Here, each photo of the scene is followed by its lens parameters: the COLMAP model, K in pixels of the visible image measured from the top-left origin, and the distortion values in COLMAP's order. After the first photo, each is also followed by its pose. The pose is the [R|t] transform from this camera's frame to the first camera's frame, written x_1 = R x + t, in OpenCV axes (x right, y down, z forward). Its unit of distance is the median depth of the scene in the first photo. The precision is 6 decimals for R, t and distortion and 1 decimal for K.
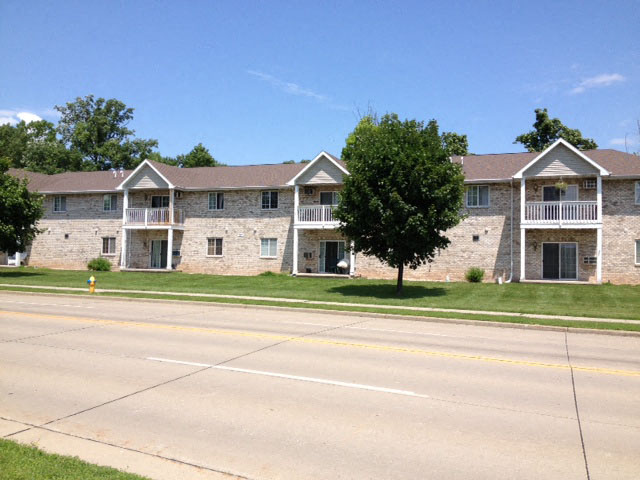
lens RADIAL K [[630.0, 0, 320.0], [0, 630.0, 240.0], [0, 0, 1]] dist [0.118756, -0.002115]
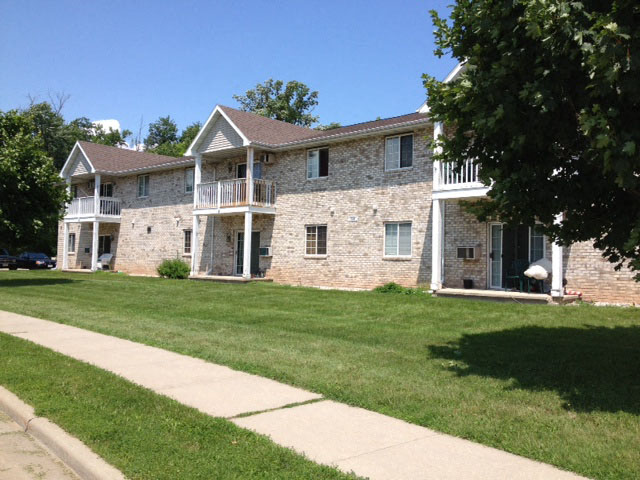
lens RADIAL K [[630.0, 0, 320.0], [0, 630.0, 240.0], [0, 0, 1]] dist [0.118756, -0.002115]
pose [[0.931951, -0.011508, -0.362402, 0.051772], [0.007493, 0.999894, -0.012485, 0.017932], [0.362507, 0.008920, 0.931938, 0.451235]]
